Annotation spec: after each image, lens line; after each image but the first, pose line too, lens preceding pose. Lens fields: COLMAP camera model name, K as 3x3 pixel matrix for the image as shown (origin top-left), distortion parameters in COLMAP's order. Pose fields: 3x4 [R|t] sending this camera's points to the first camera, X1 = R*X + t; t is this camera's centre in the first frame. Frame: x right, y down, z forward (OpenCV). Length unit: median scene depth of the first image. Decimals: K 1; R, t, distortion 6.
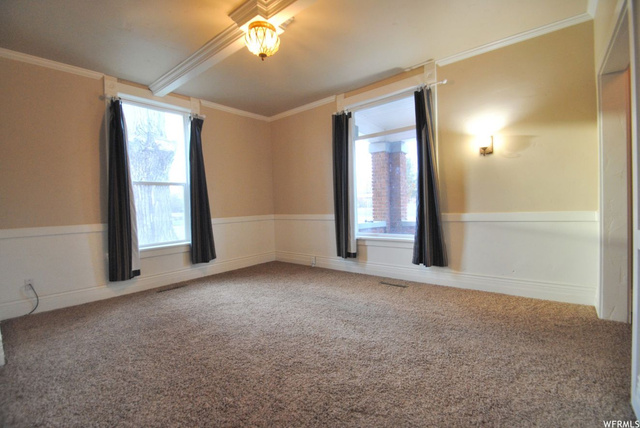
lens RADIAL K [[280.2, 0, 320.2], [0, 280.2, 209.8], [0, 0, 1]] dist [0.001661, -0.011867]
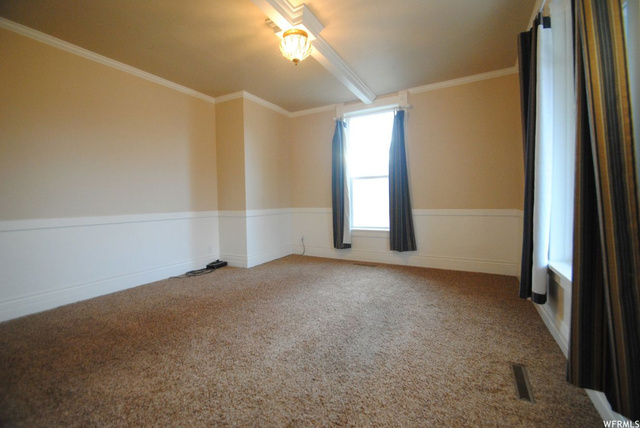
lens RADIAL K [[280.2, 0, 320.2], [0, 280.2, 209.8], [0, 0, 1]] dist [0.001661, -0.011867]
pose [[0.196798, 0.068269, -0.978064, 0.633788], [-0.002105, 0.997600, 0.069209, -0.042202], [0.980442, -0.011561, 0.196469, 0.604502]]
